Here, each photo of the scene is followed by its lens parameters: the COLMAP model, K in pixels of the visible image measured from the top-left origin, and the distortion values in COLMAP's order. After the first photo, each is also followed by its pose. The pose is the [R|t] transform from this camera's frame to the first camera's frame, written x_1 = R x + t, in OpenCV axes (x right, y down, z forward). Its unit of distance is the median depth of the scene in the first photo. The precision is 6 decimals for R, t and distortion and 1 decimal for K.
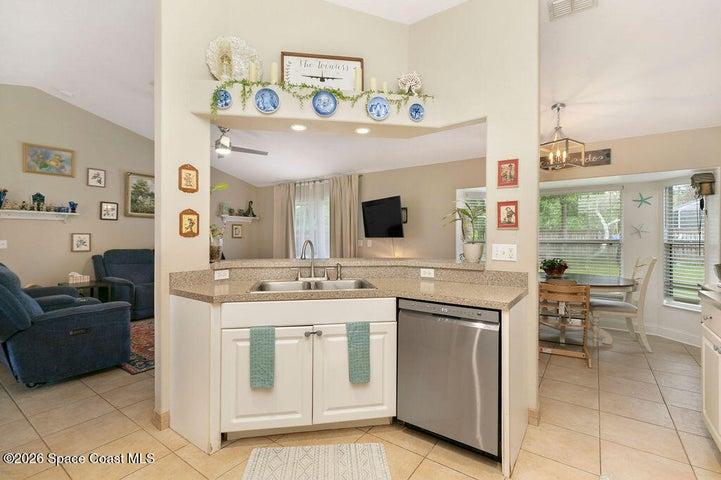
lens RADIAL K [[329.9, 0, 356.8], [0, 329.9, 237.0], [0, 0, 1]] dist [0.006617, 0.000059]
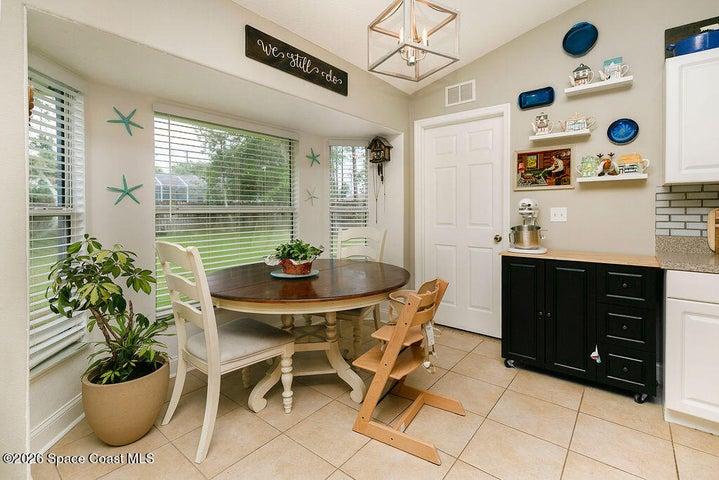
lens RADIAL K [[339.0, 0, 364.9], [0, 339.0, 214.6], [0, 0, 1]] dist [0.008973, -0.000285]
pose [[0.045620, -0.015681, 0.998836, 0.052265], [0.004182, 0.999871, 0.015506, 0.011256], [-0.998950, 0.003470, 0.045679, 0.740344]]
